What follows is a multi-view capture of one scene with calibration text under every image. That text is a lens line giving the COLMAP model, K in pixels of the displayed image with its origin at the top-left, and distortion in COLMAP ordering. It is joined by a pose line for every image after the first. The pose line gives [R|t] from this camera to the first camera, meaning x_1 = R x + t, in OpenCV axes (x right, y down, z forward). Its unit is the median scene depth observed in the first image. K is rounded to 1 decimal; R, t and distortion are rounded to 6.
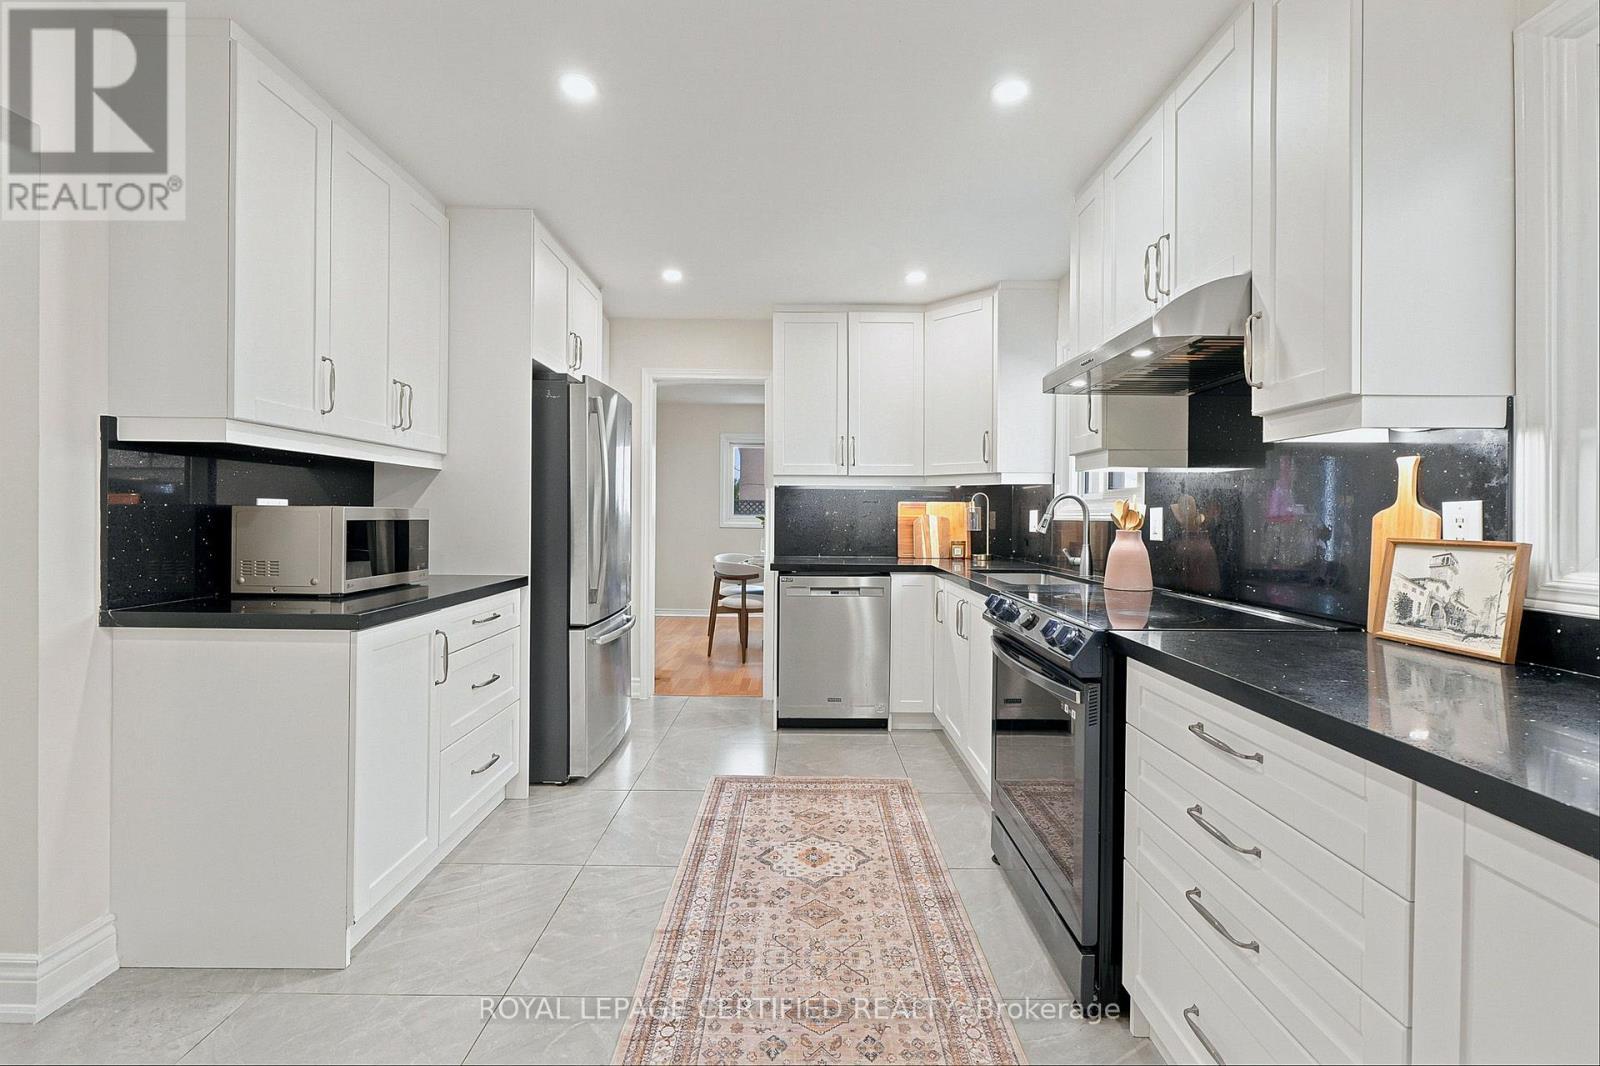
lens RADIAL K [[663.6, 0, 801.9], [0, 663.6, 521.6], [0, 0, 1]] dist [-0.008562, 0.000105]
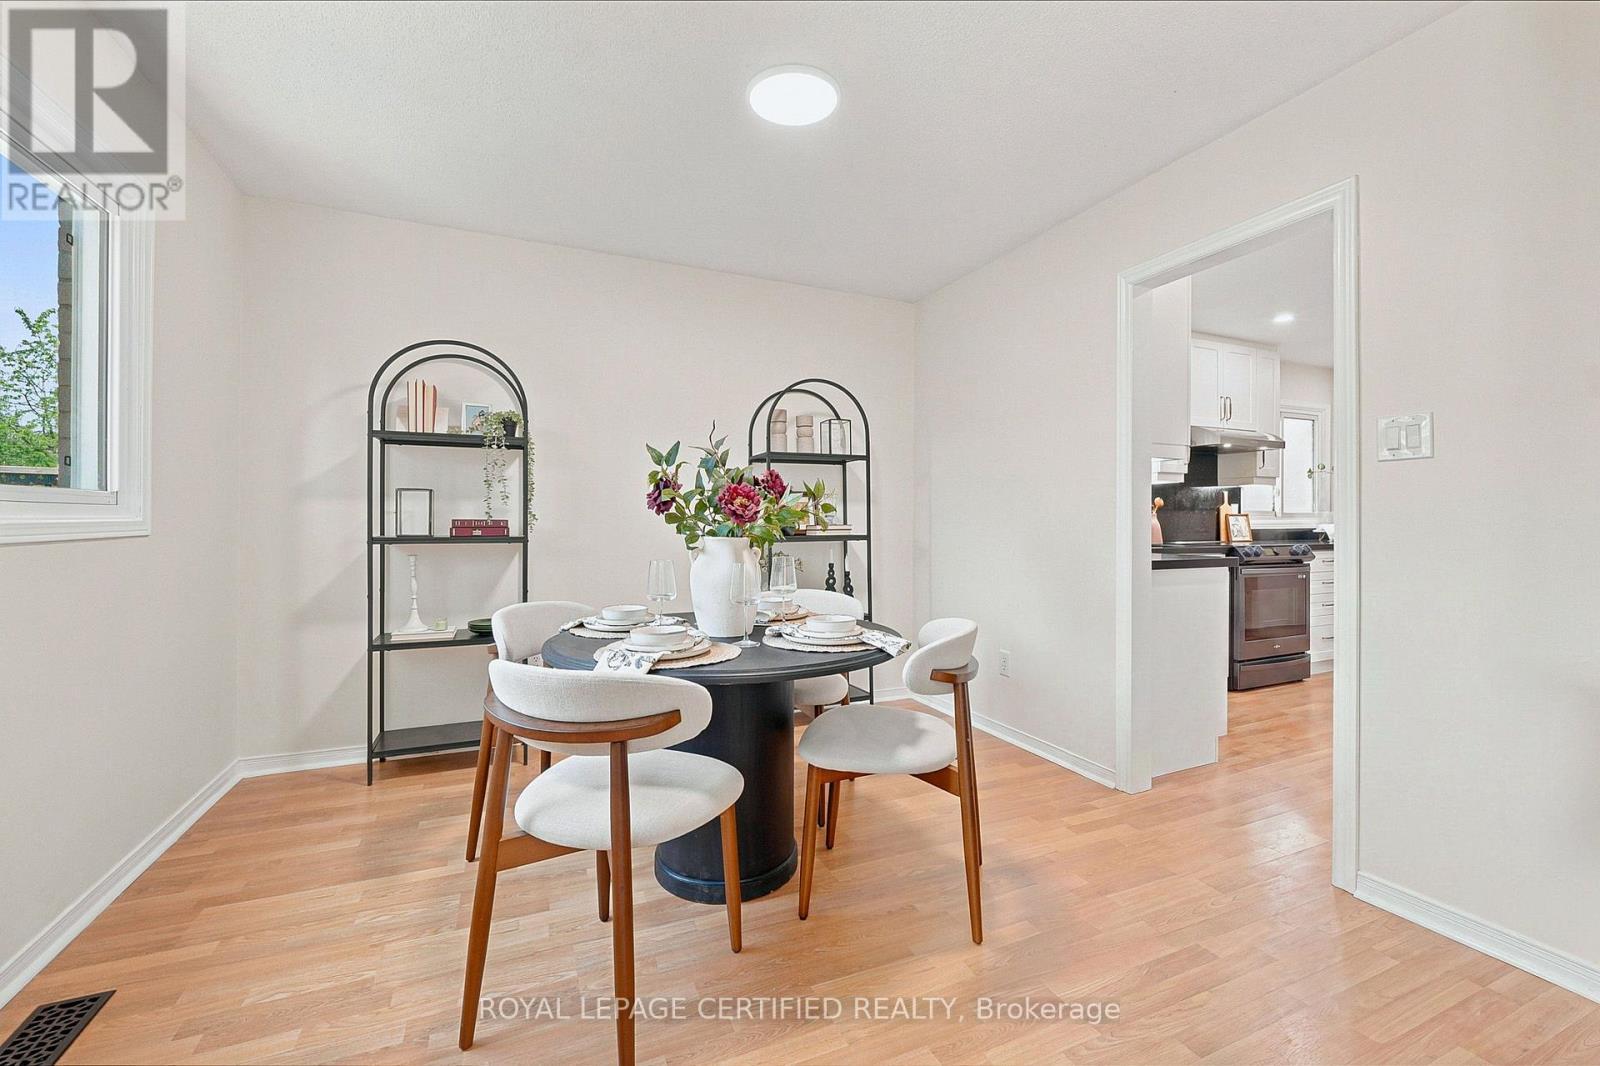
lens RADIAL K [[663.6, 0, 800.0], [0, 663.6, 522.7], [0, 0, 1]] dist [-0.008562, 0.000105]
pose [[-0.396477, -0.012755, 0.917956, -0.935068], [0.002745, 0.999883, 0.015079, 0.008391], [-0.918040, 0.008499, -0.396396, 2.886469]]
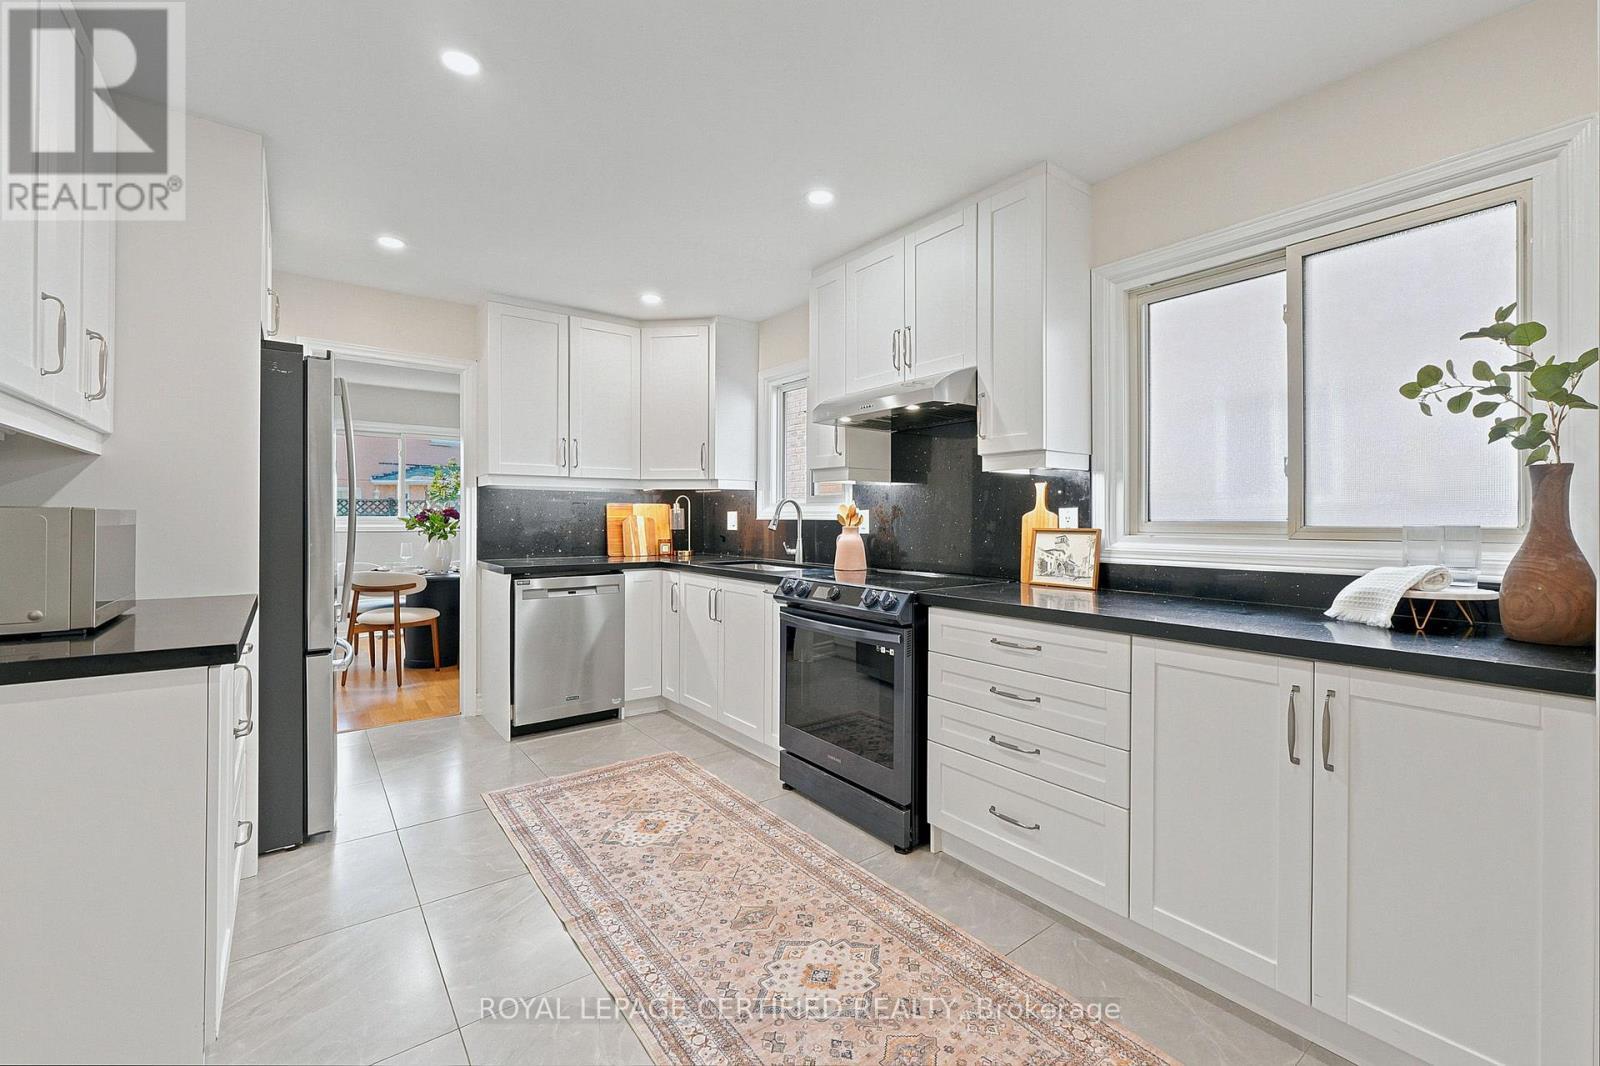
lens RADIAL K [[663.6, 0, 804.3], [0, 663.6, 521.7], [0, 0, 1]] dist [-0.008562, 0.000105]
pose [[0.796474, -0.008619, 0.604612, -0.438188], [0.008685, 0.999958, 0.002815, -0.001794], [-0.604611, 0.003009, 0.796515, -0.034600]]
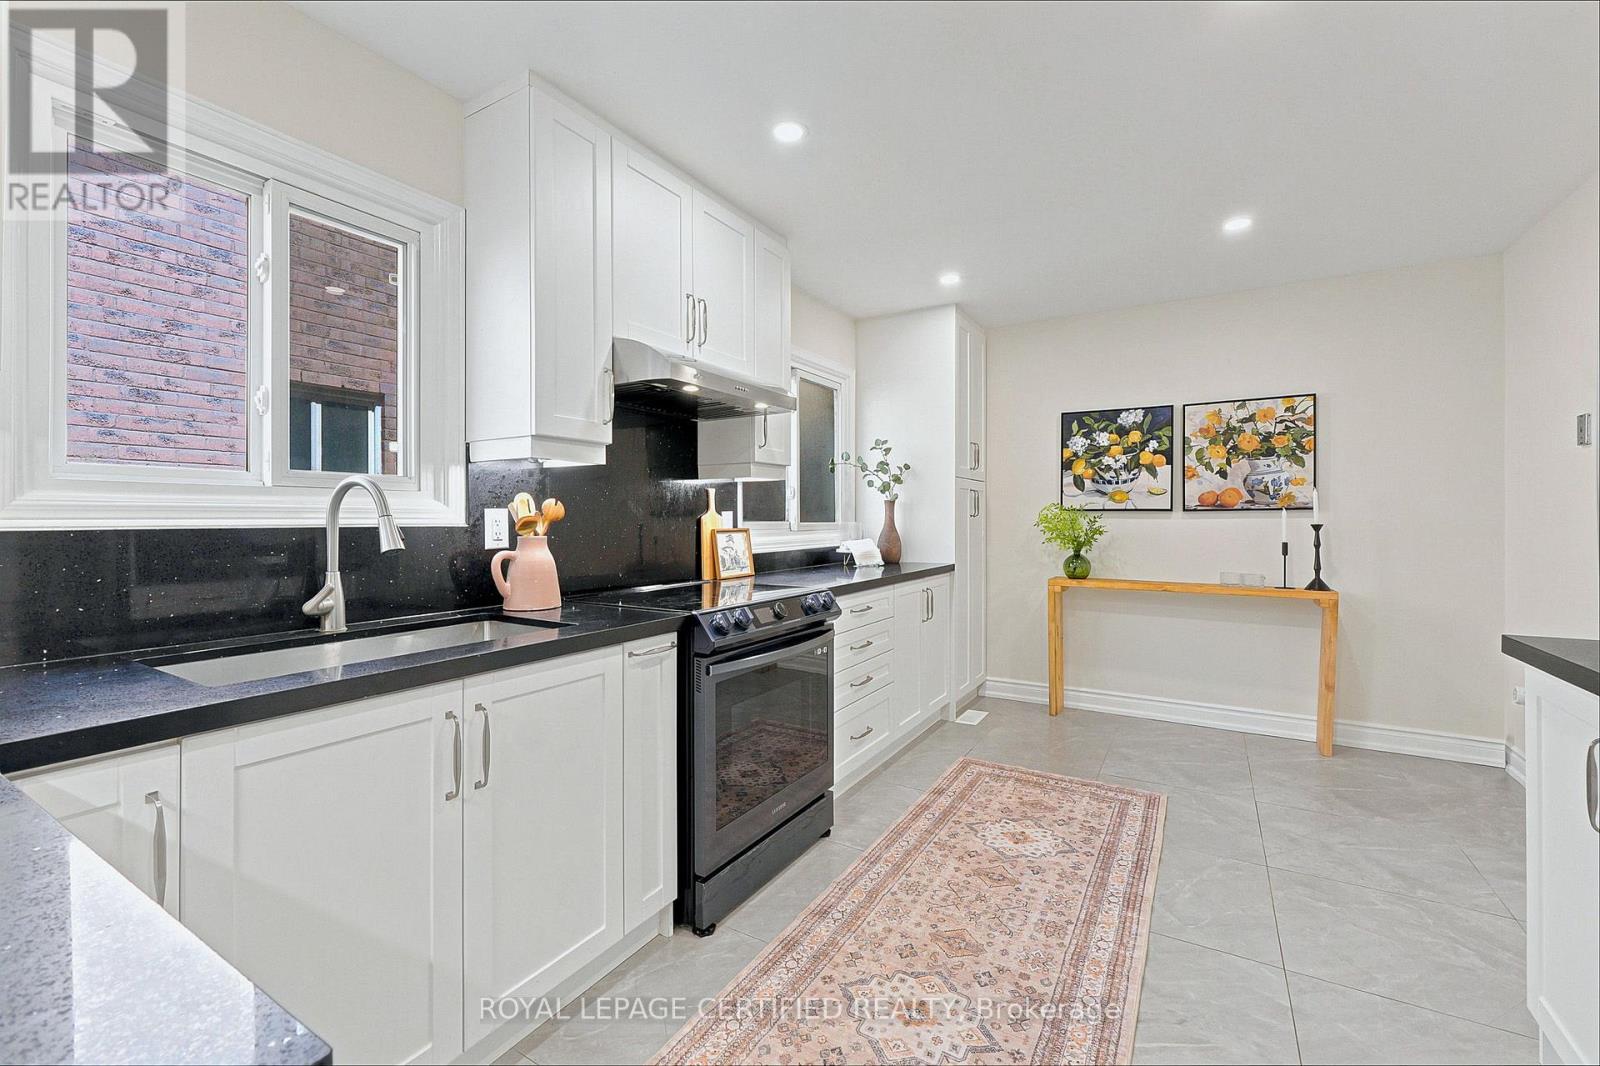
lens RADIAL K [[663.6, 0, 803.6], [0, 663.6, 525.8], [0, 0, 1]] dist [-0.008562, 0.000105]
pose [[-0.854120, -0.011563, 0.519947, -0.233938], [0.000429, 0.999737, 0.022939, -0.019631], [-0.520076, 0.019816, -0.853890, 1.627118]]
